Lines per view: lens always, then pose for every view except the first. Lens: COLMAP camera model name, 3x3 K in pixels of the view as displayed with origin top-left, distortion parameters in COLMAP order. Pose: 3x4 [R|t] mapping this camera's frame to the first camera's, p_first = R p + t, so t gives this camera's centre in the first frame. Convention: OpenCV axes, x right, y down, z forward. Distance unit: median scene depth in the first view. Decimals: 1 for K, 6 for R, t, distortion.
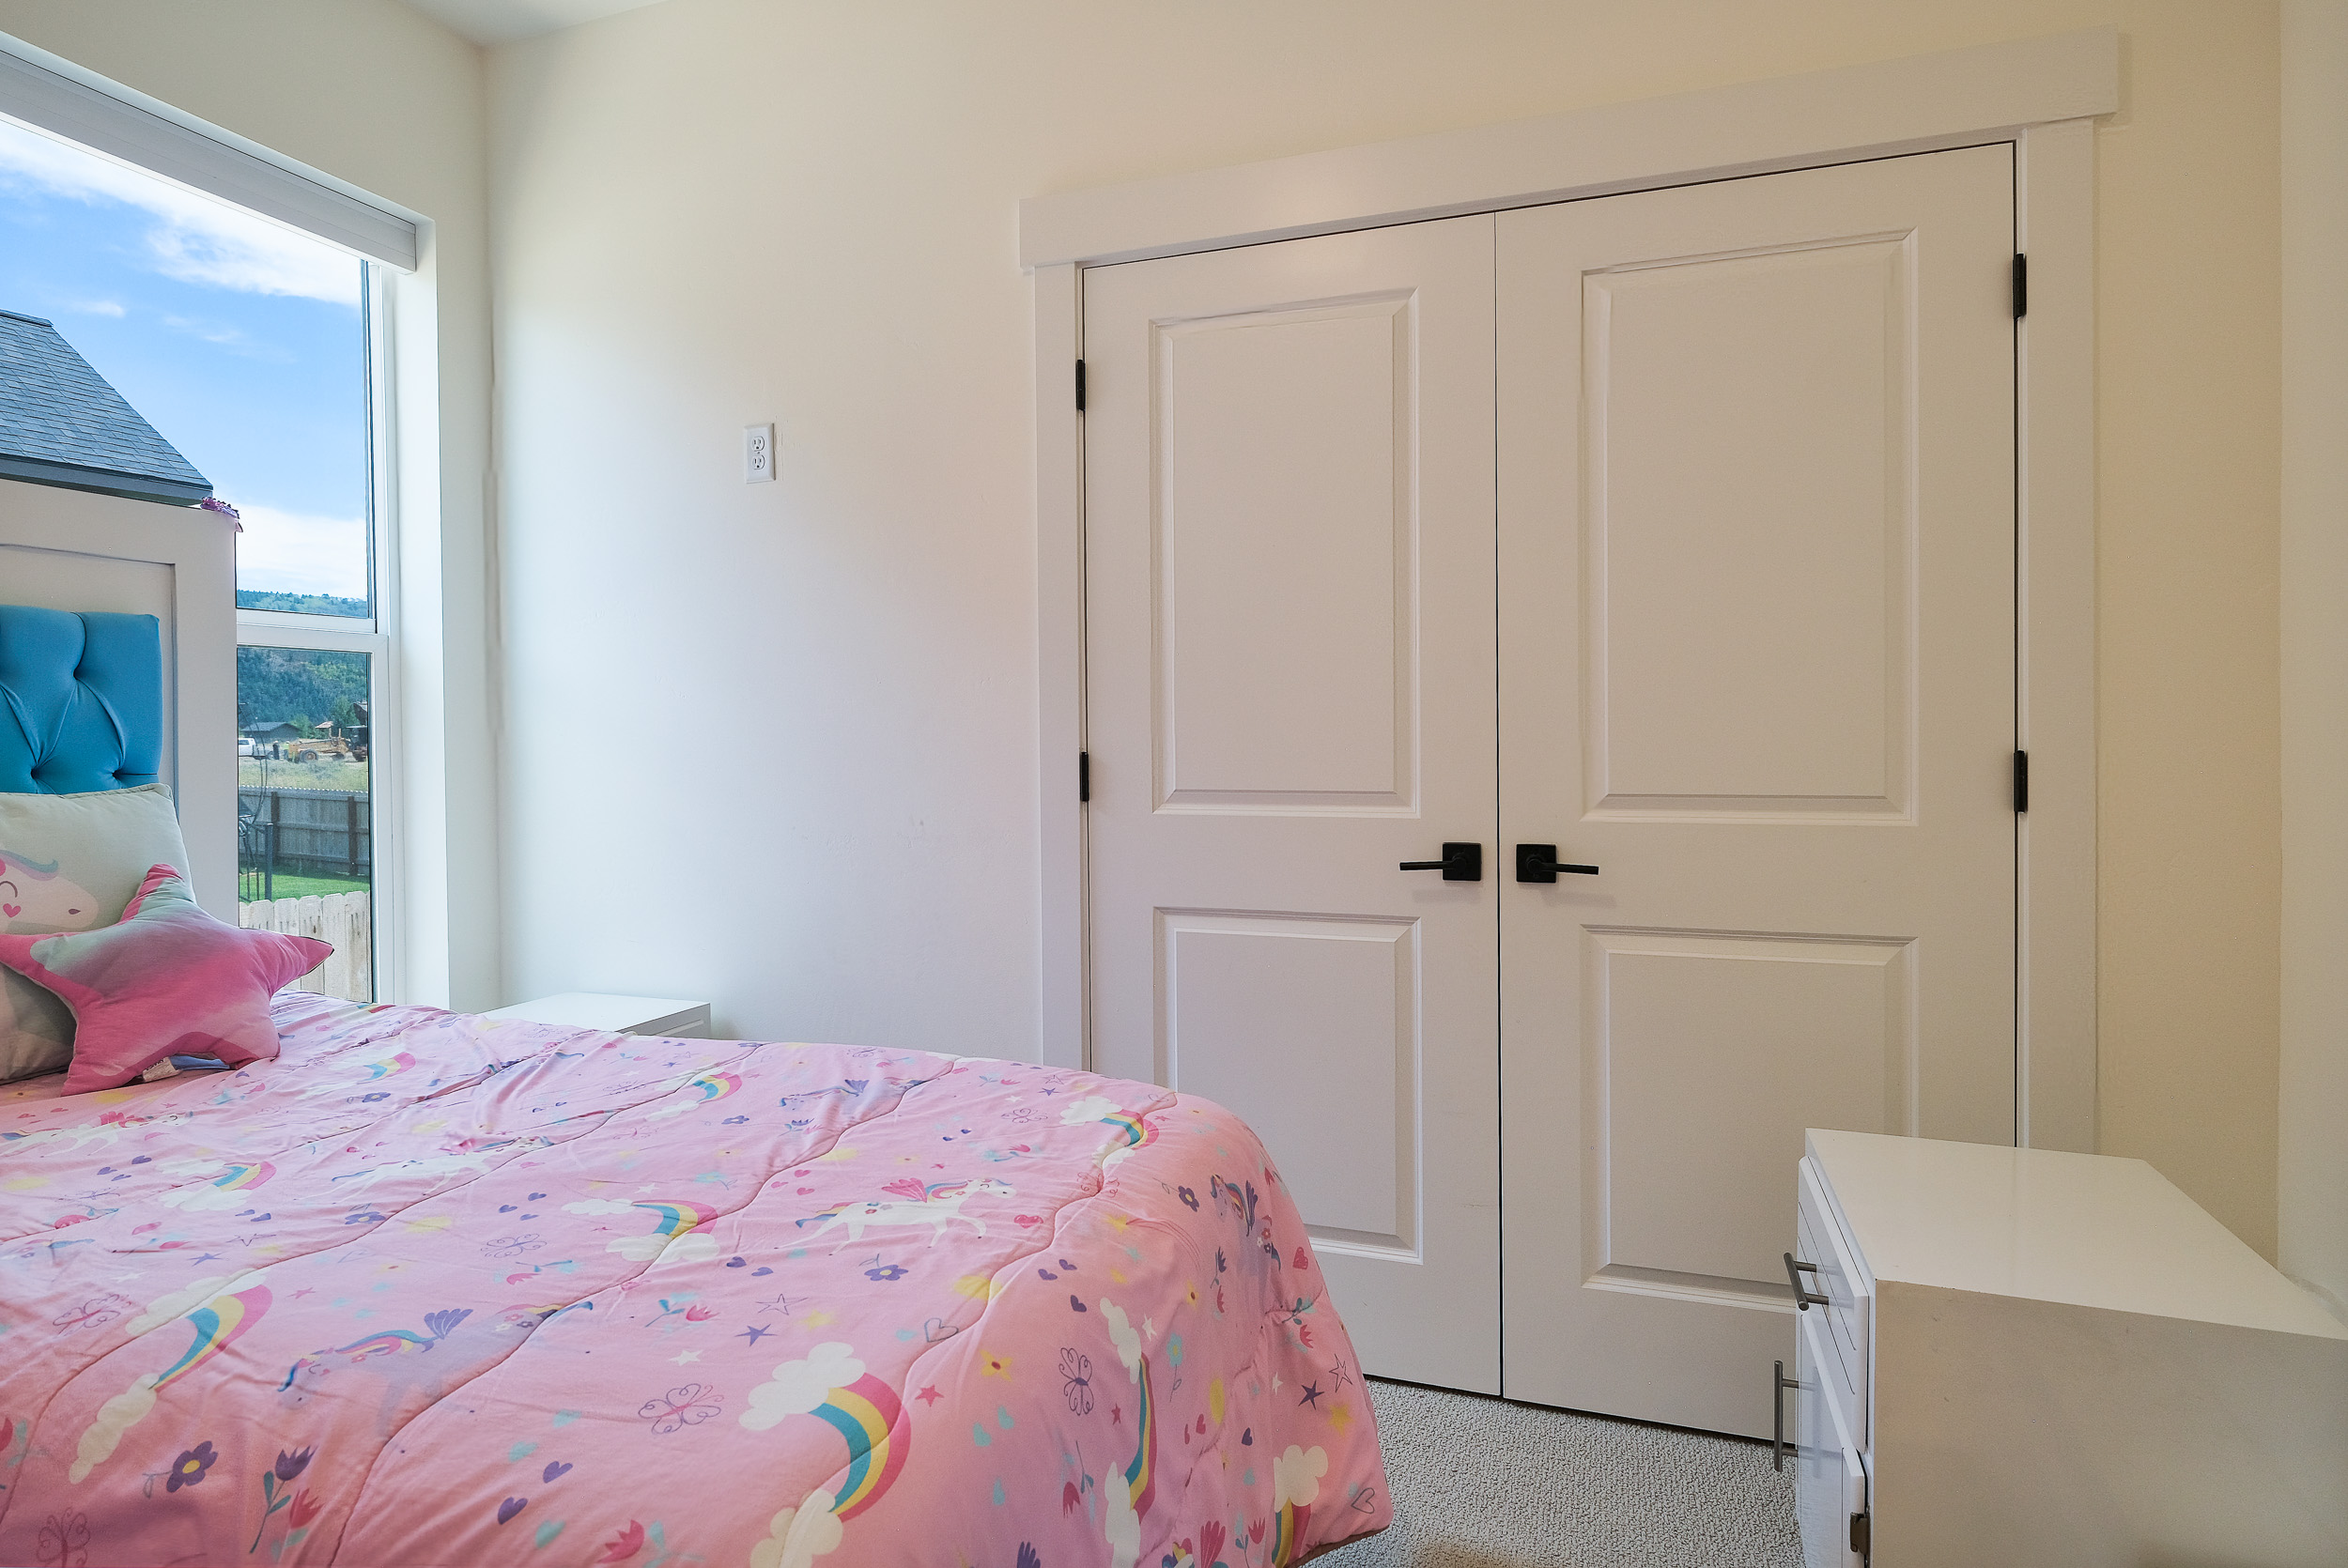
lens RADIAL K [[1243.1, 0, 1178.1], [0, 1243.1, 754.0], [0, 0, 1]] dist [-0.007489, 0.001789]
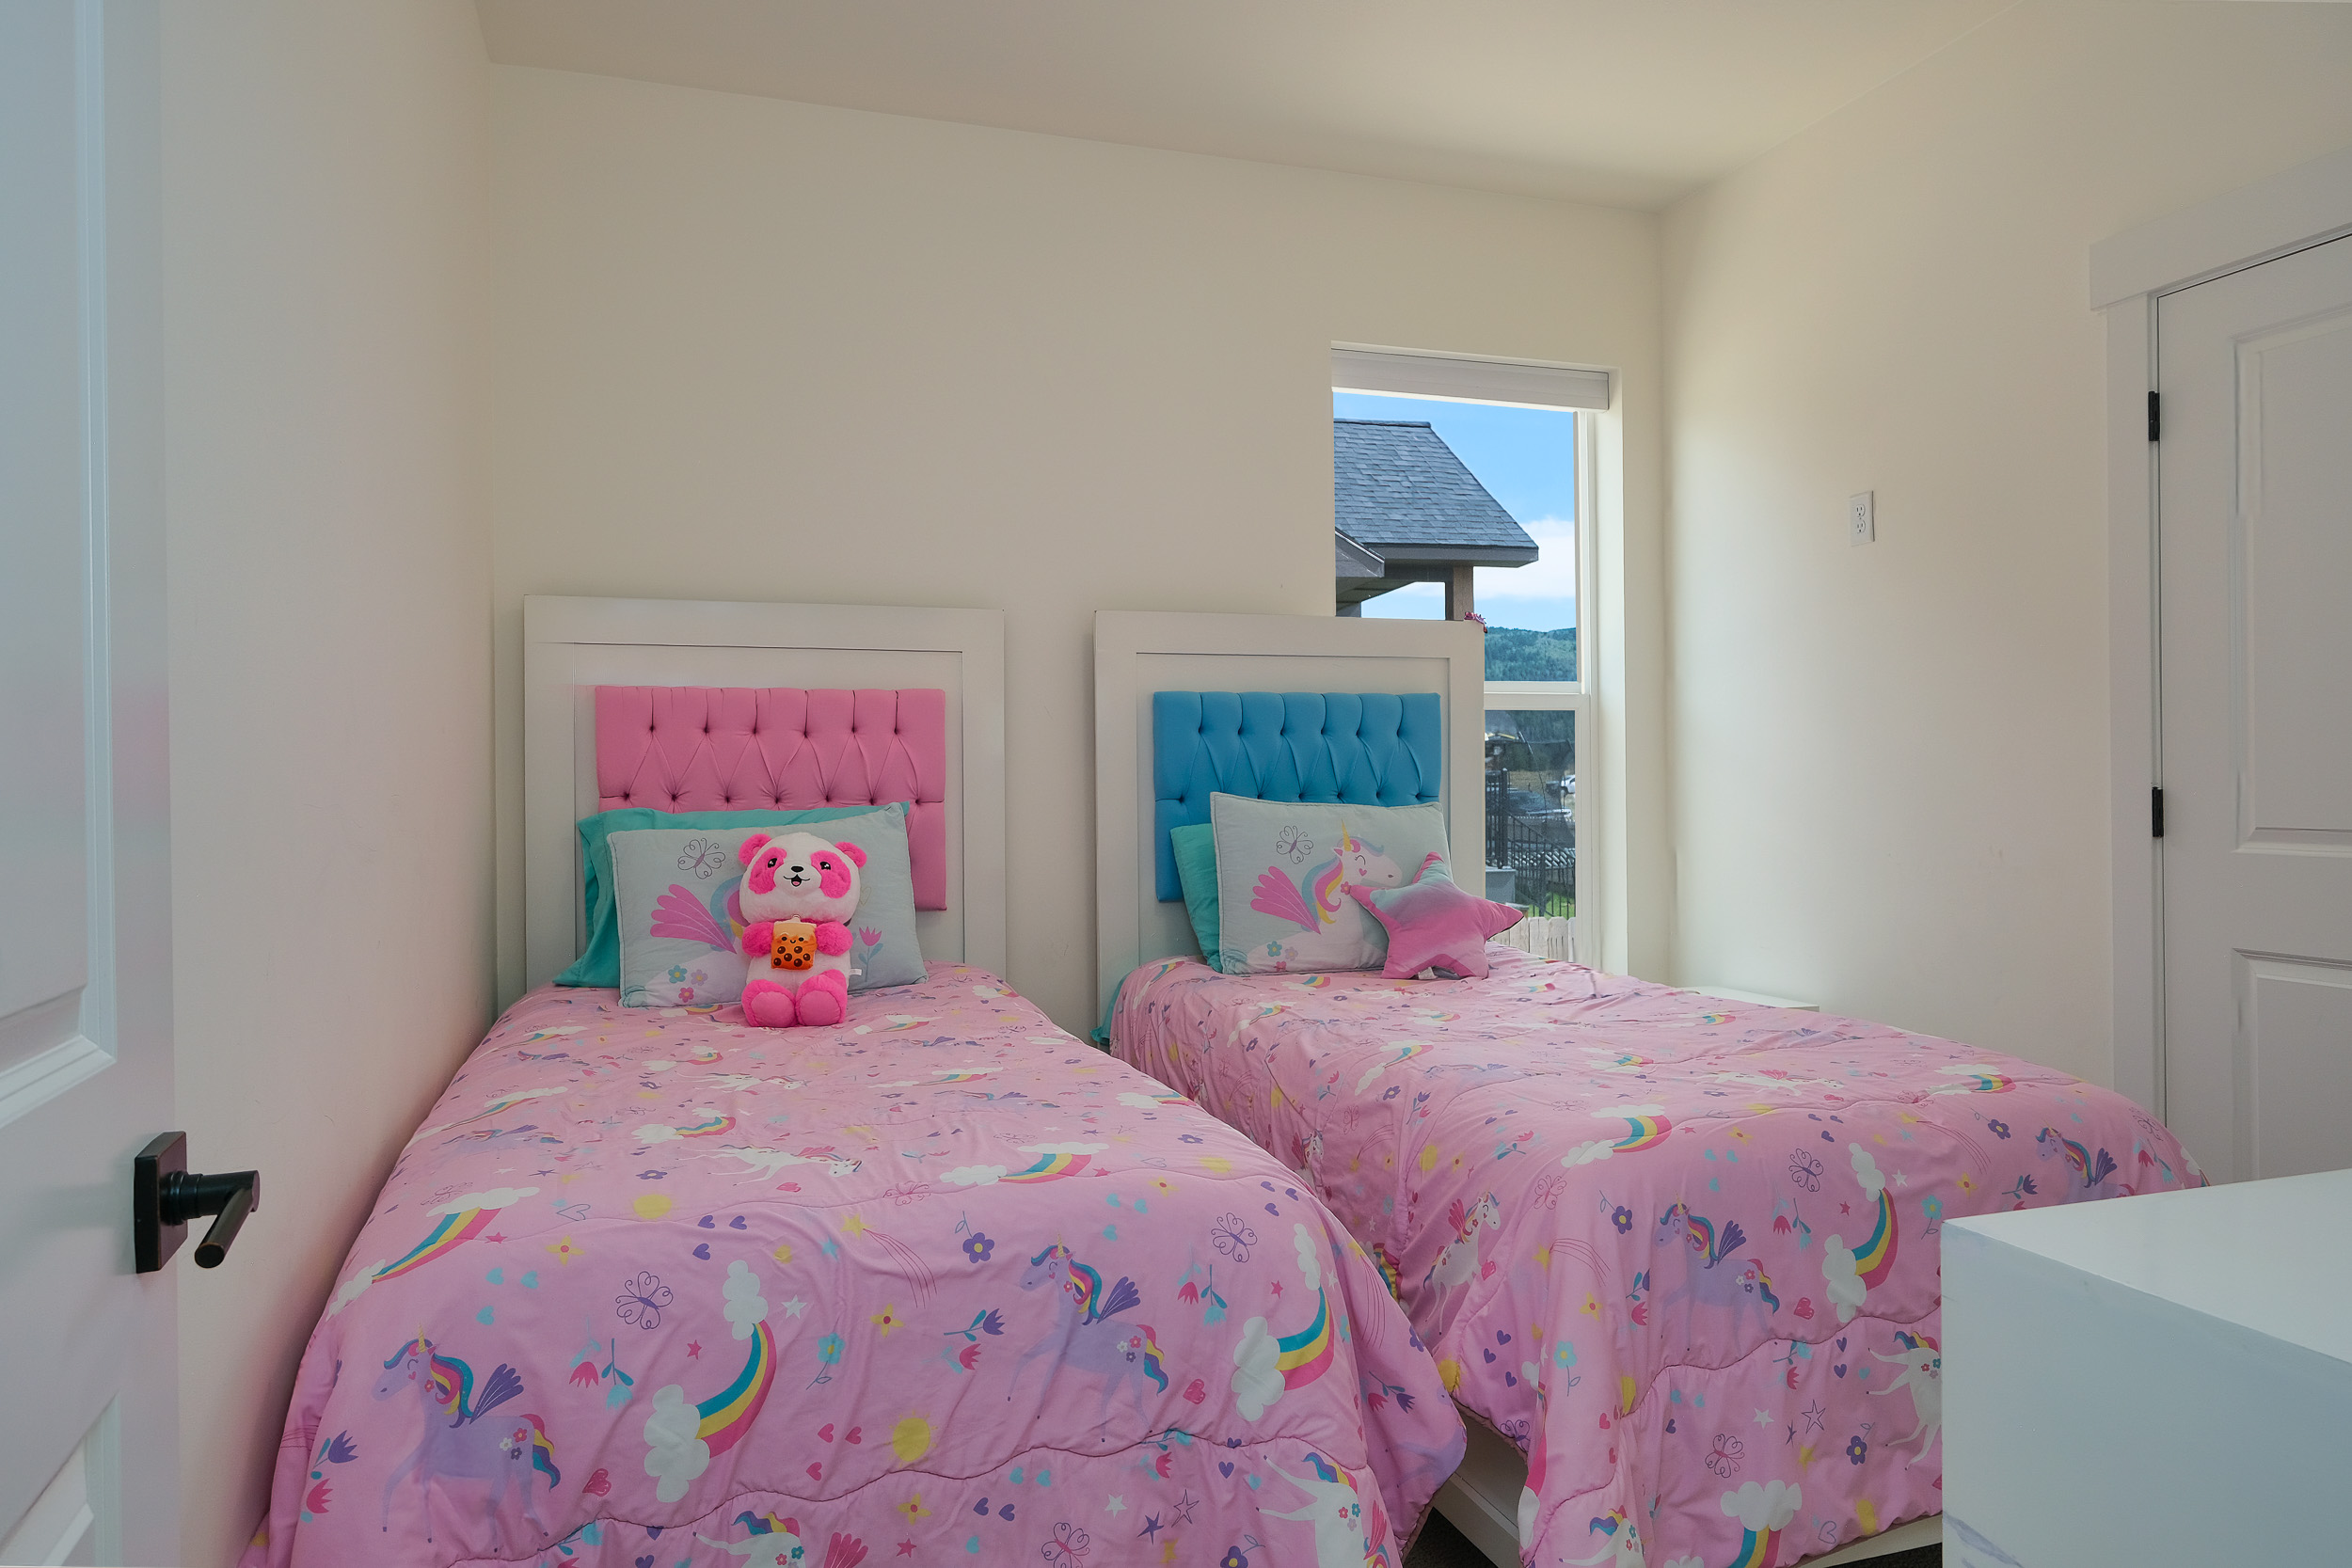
lens RADIAL K [[1525.4, 0, 1175.8], [0, 1525.4, 784.3], [0, 0, 1]] dist [-0.000690, -0.000381]
pose [[0.611777, 0.004916, -0.791015, 0.544997], [-0.009823, 0.999951, -0.001382, 0.007851], [0.790969, 0.008616, 0.611796, -0.479729]]
